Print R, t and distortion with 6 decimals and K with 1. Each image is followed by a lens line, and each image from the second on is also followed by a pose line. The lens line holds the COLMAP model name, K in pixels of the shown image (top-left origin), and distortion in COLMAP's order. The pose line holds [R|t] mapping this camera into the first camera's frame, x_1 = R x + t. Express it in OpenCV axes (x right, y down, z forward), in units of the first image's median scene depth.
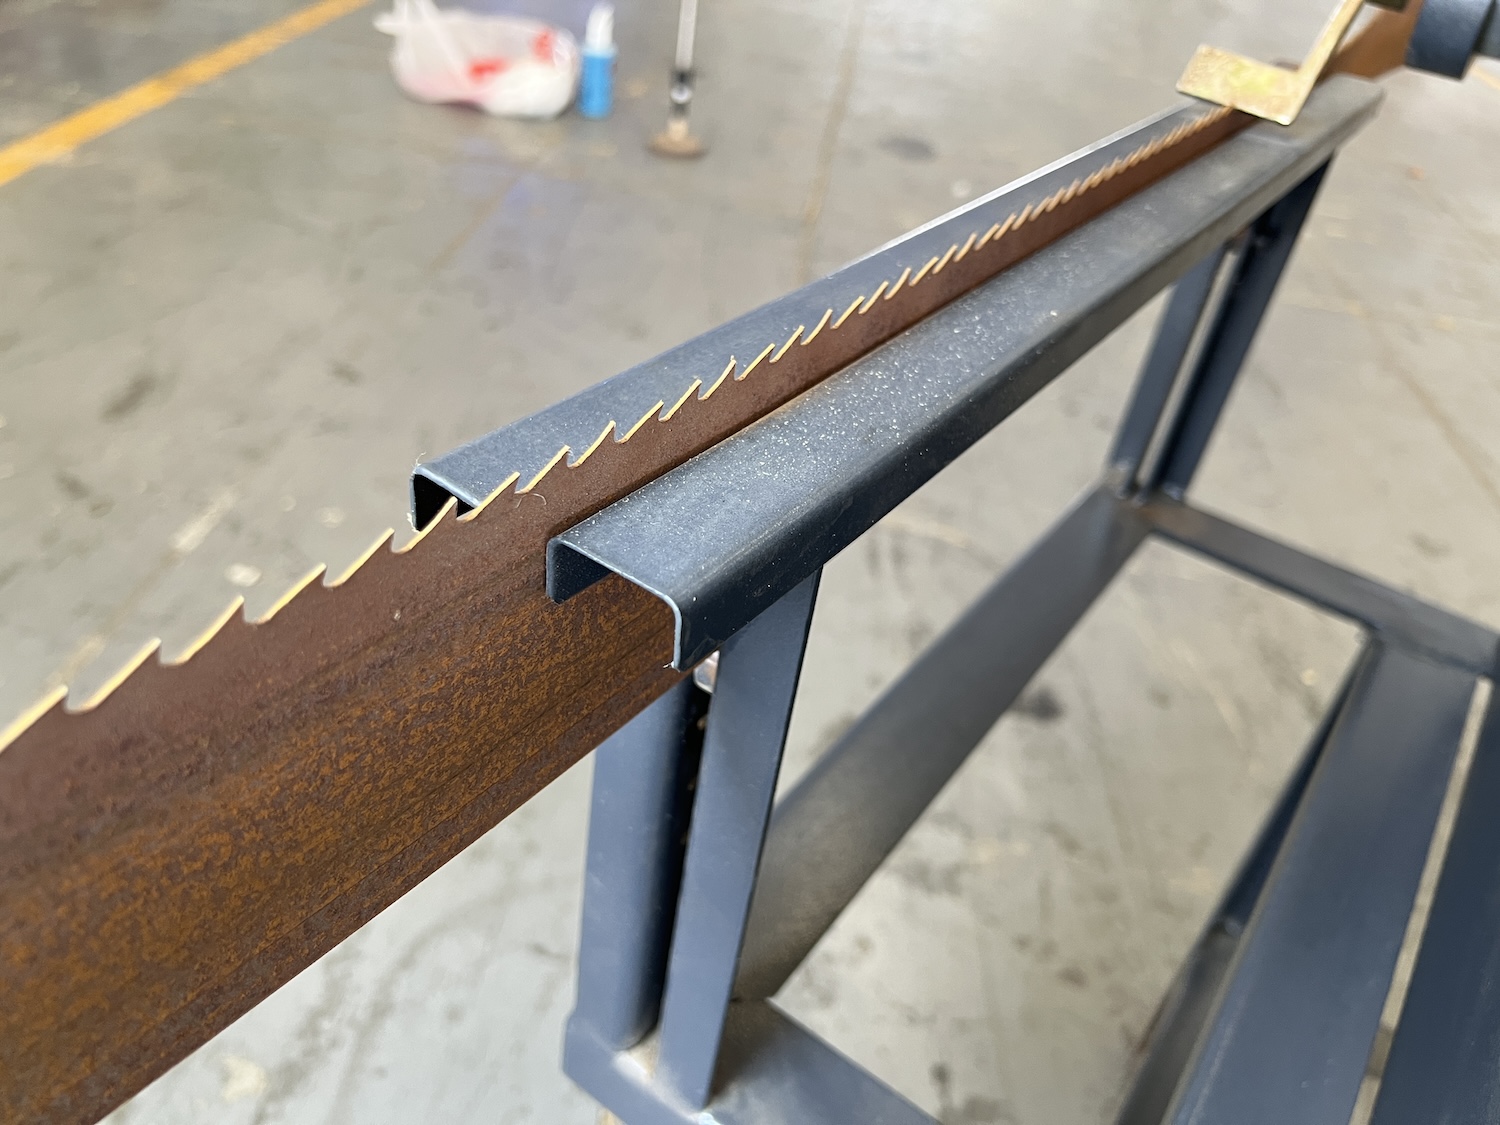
lens RADIAL K [[1156.5, 0, 750.3], [0, 1156.5, 559.6], [0, 0, 1]] dist [0.008681, -0.010362]
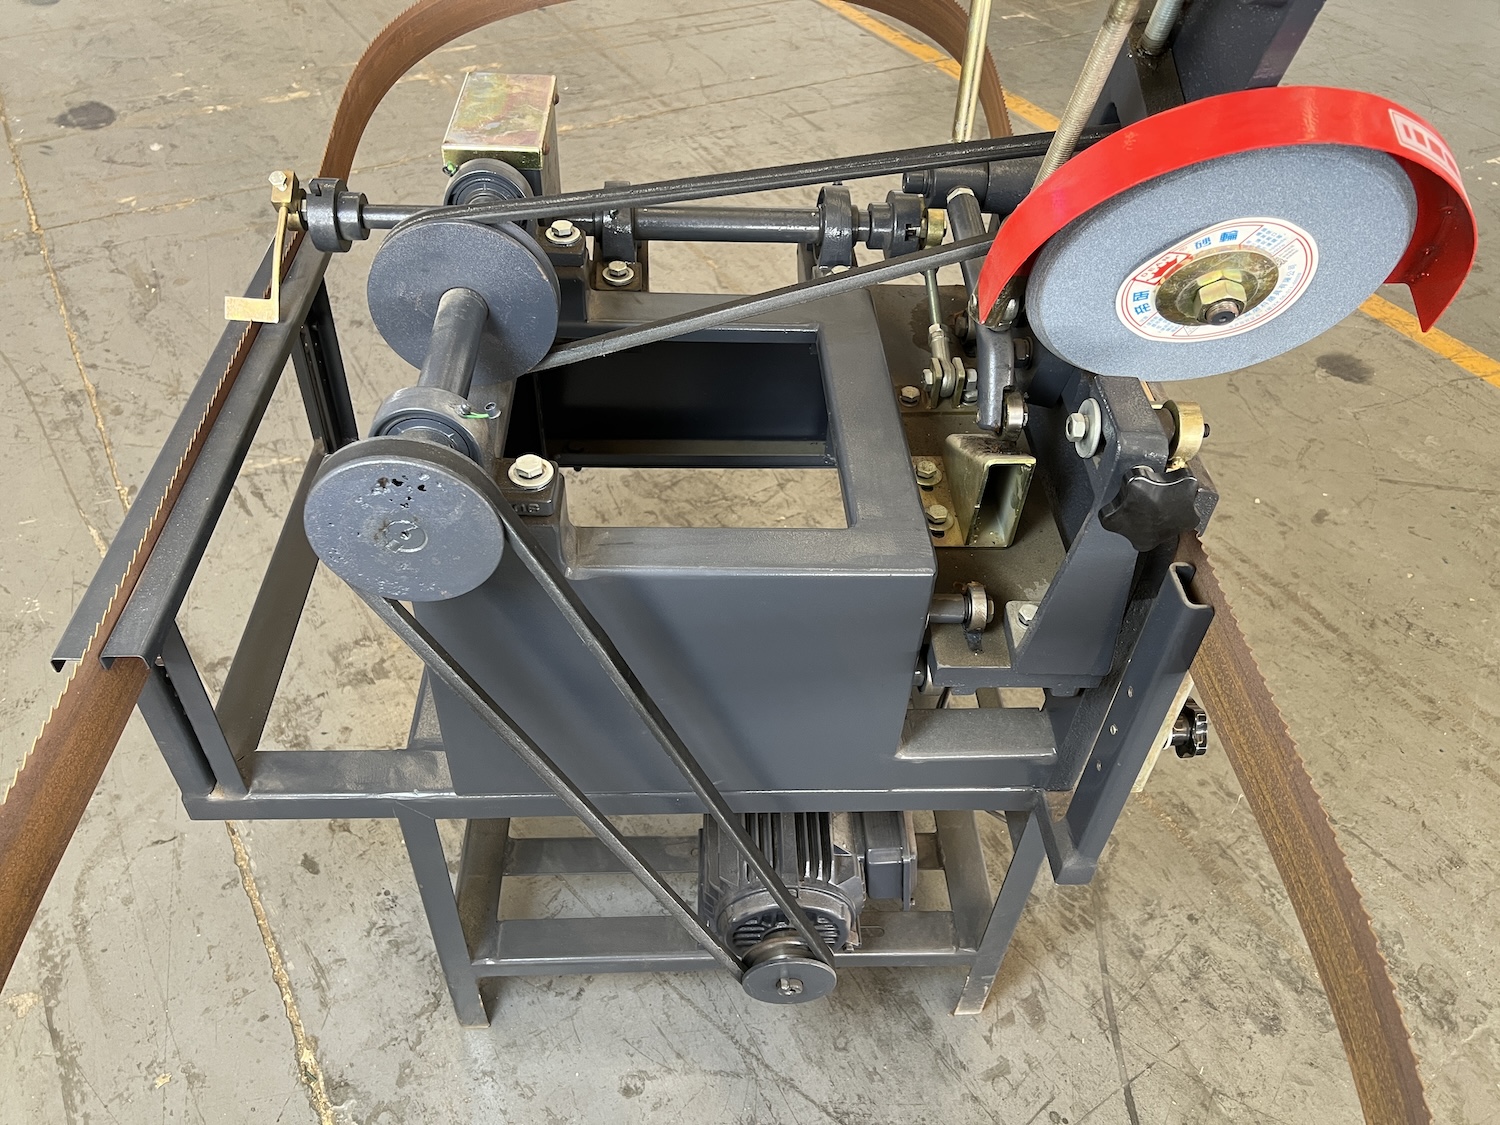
lens RADIAL K [[1156.5, 0, 758.4], [0, 1156.5, 558.9], [0, 0, 1]] dist [0.008681, -0.010362]
pose [[0.786909, -0.488169, 0.377445, 0.174342], [0.408923, 0.870624, 0.273488, -0.308474], [-0.462121, -0.060864, 0.884726, -2.287111]]
